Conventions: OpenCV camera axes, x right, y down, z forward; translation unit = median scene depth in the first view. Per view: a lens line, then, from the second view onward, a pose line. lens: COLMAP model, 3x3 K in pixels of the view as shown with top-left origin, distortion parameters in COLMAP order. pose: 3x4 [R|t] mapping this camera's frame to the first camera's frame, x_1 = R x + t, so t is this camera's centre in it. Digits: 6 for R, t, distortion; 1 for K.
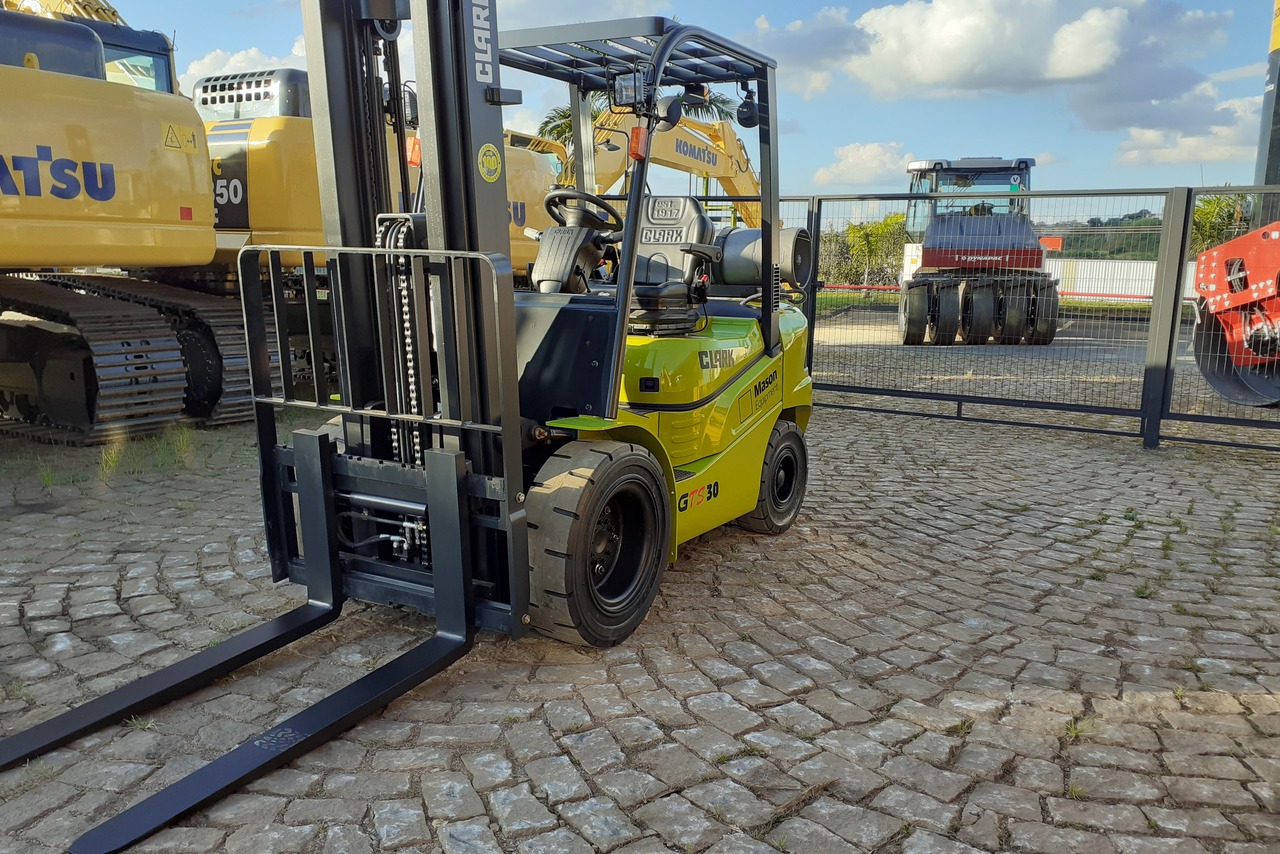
lens RADIAL K [[1020.7, 0, 662.6], [0, 1020.7, 459.8], [0, 0, 1]] dist [0.093030, -0.142341]
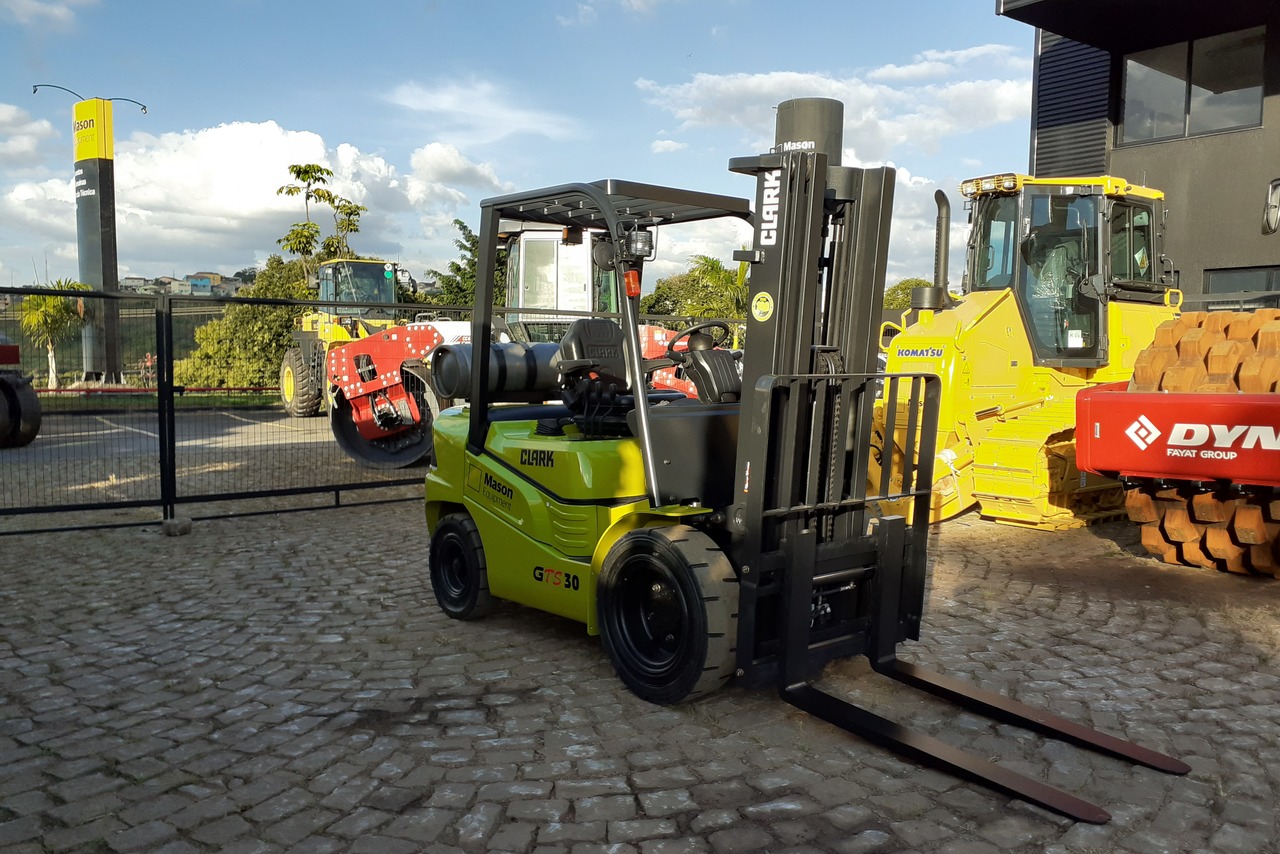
lens RADIAL K [[1020.7, 0, 662.6], [0, 1020.7, 459.8], [0, 0, 1]] dist [0.093030, -0.142341]
pose [[0.326023, -0.116373, 0.938172, -0.513155], [0.189517, 0.980294, 0.055739, -0.070871], [-0.926171, 0.159627, 0.341653, 0.259971]]
